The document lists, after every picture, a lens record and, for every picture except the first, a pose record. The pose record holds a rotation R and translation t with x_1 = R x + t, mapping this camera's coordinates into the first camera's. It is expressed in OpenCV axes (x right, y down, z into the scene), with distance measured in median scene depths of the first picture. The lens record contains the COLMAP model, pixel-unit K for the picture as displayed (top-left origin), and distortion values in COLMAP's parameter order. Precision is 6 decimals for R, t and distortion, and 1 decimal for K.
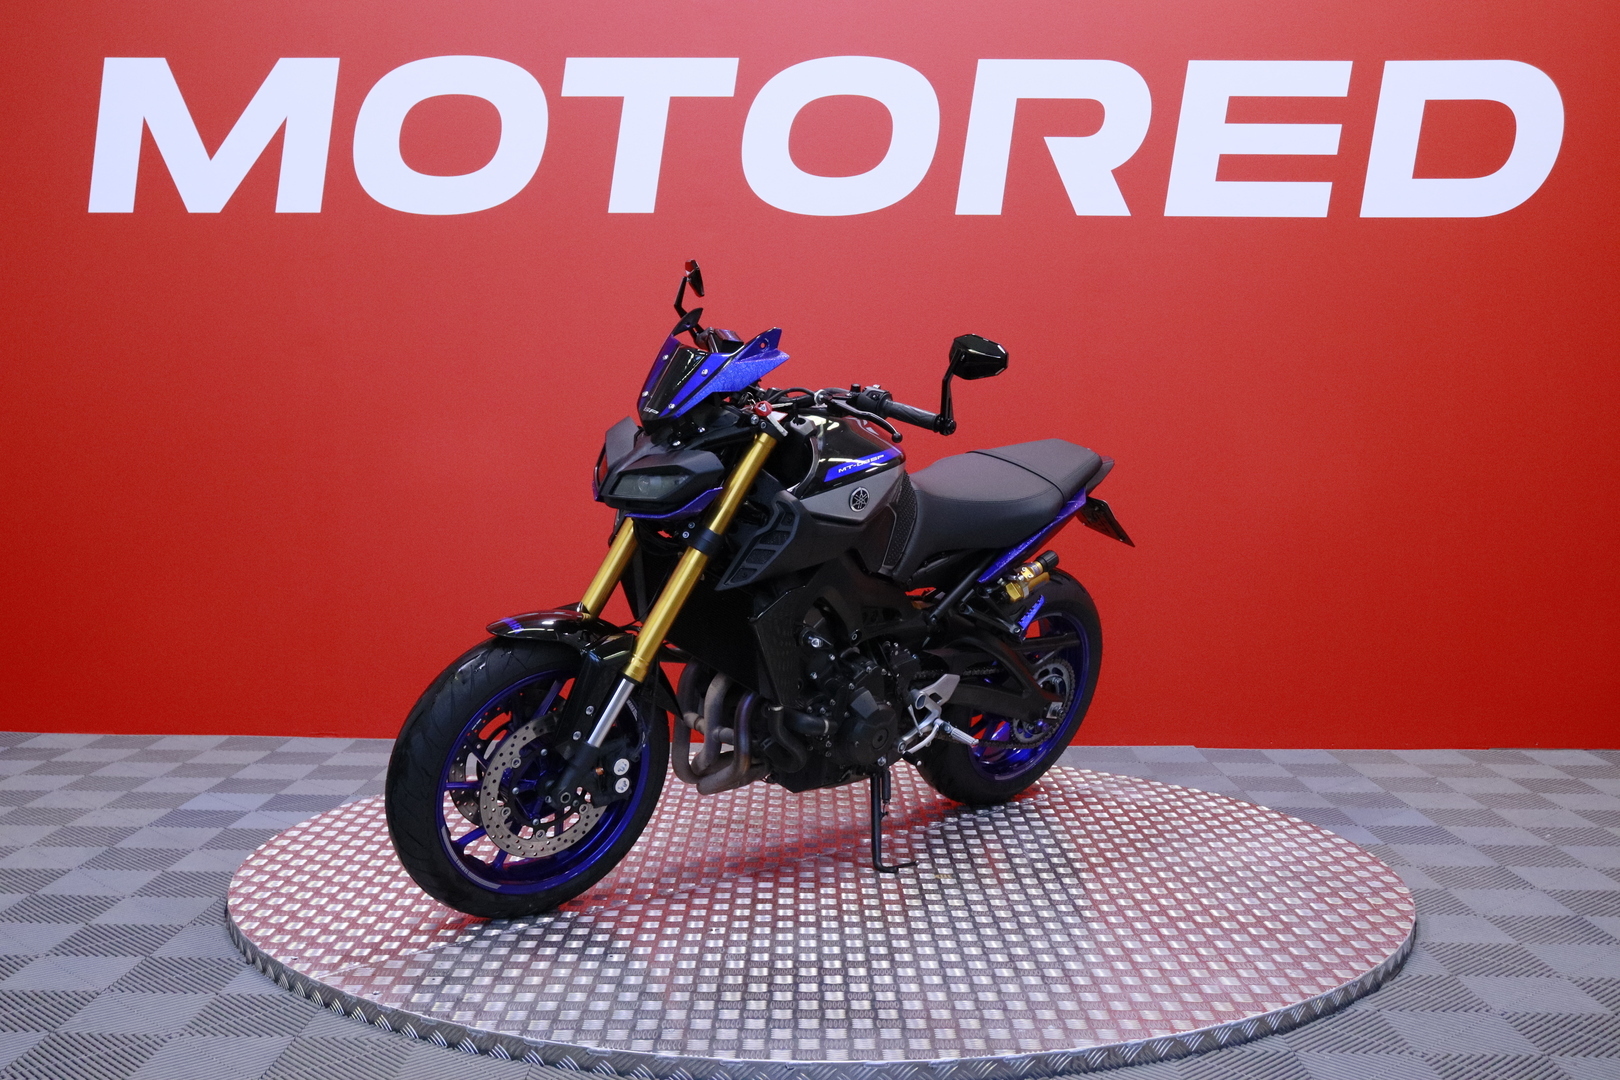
lens RADIAL K [[1798.2, 0, 810.0], [0, 1798.2, 540.0], [0, 0, 1]] dist [-0.231672, -0.004094]
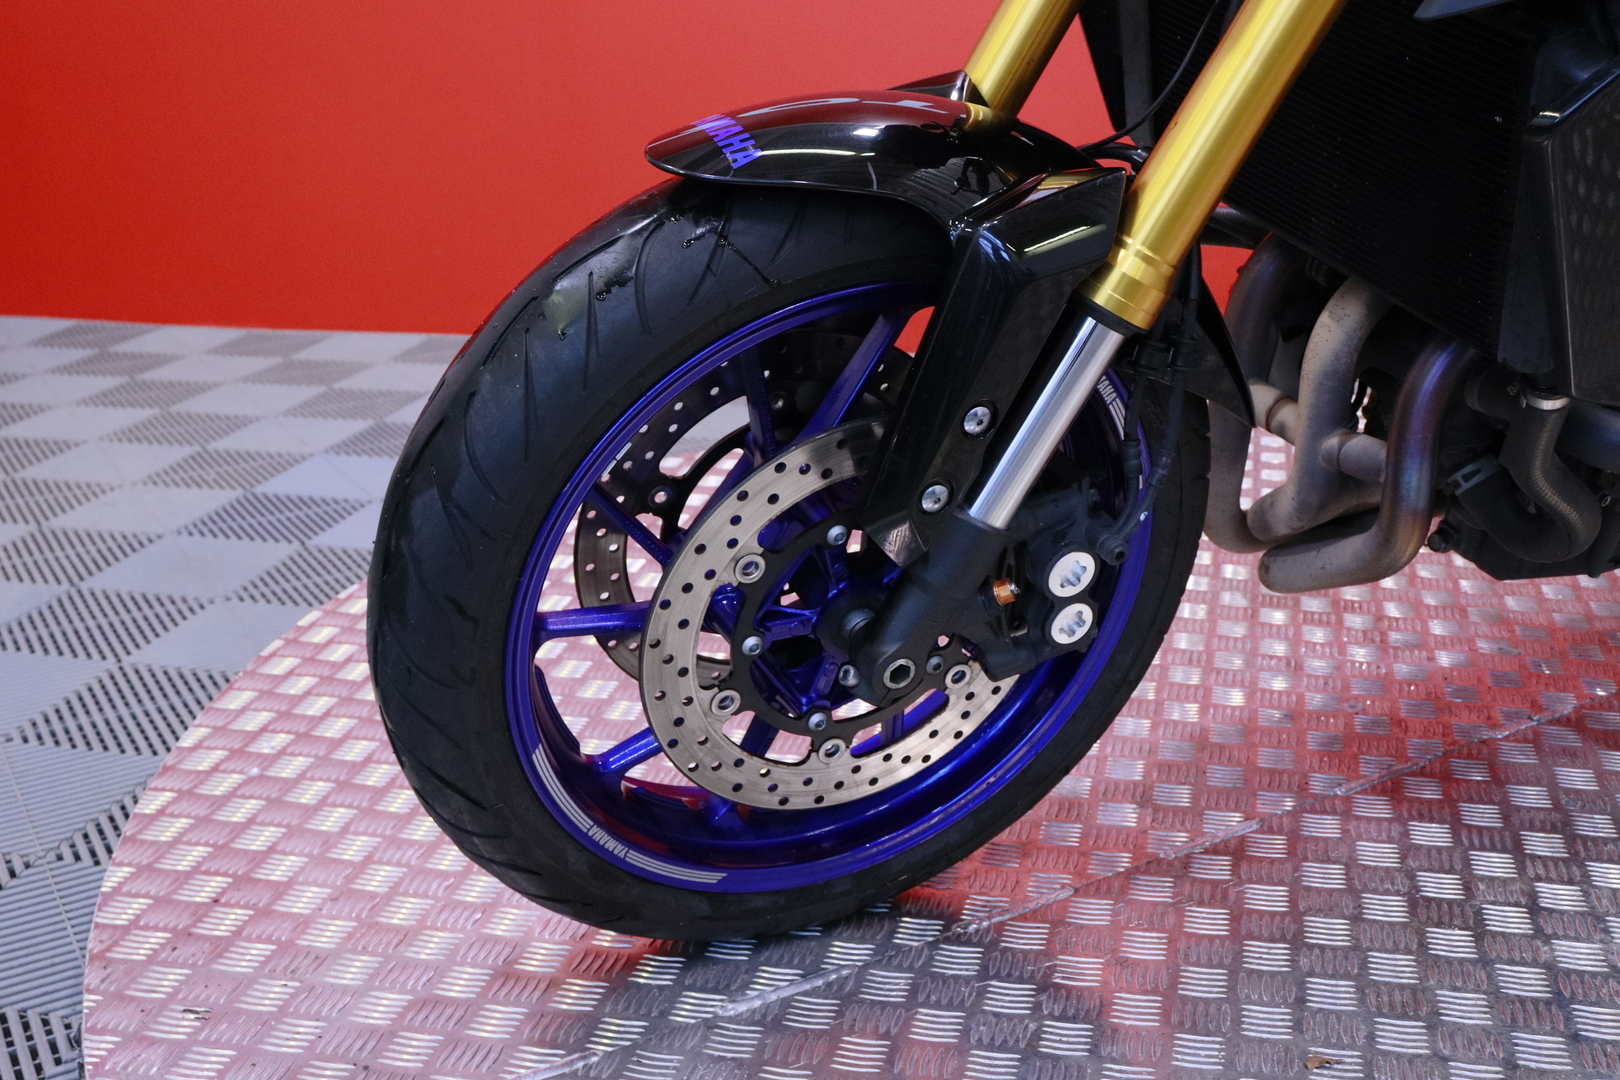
lens RADIAL K [[1824.1, 0, 810.0], [0, 1824.1, 540.0], [0, 0, 1]] dist [-0.046259, 0.007203]
pose [[0.972387, 0.050950, -0.227744, -0.075886], [0.007788, 0.968249, 0.249865, 0.035046], [0.233243, -0.244739, 0.941117, 0.669996]]
